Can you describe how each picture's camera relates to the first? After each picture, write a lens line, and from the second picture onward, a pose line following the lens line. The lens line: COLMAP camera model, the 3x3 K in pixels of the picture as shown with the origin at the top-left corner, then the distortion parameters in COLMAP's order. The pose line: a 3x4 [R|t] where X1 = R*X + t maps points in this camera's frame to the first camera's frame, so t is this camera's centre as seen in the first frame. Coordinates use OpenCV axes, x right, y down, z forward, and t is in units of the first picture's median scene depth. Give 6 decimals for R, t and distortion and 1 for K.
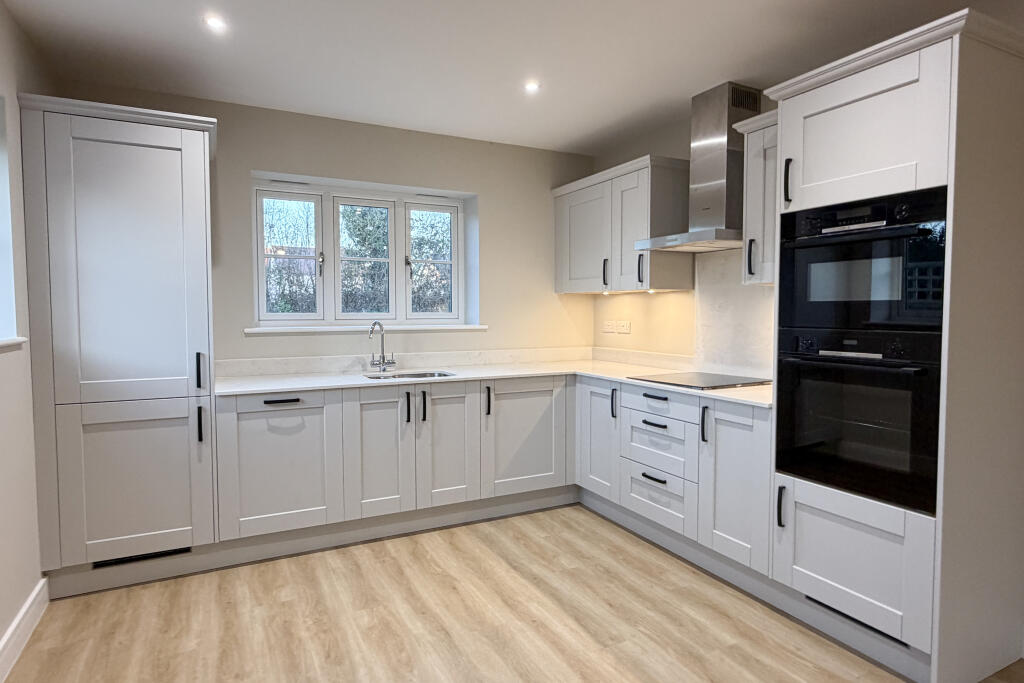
lens RADIAL K [[572.4, 0, 509.7], [0, 572.4, 336.8], [0, 0, 1]] dist [-0.001848, -0.001859]
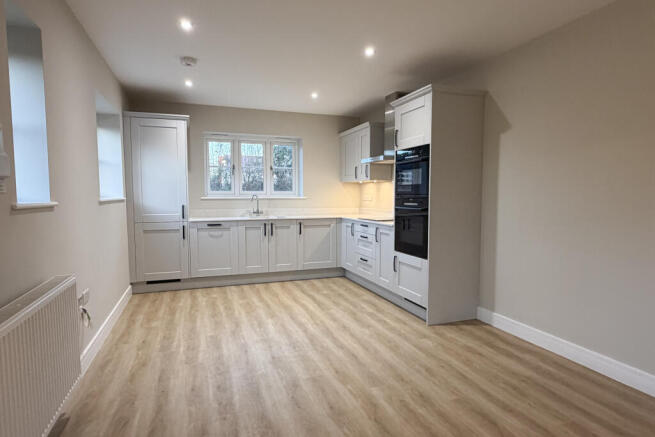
lens RADIAL K [[366.1, 0, 328.6], [0, 366.1, 220.5], [0, 0, 1]] dist [-0.001848, -0.001859]
pose [[0.993120, 0.009824, -0.116687, 0.295448], [-0.006774, 0.999626, 0.026510, 0.046482], [0.116904, -0.025538, 0.992815, -0.553179]]
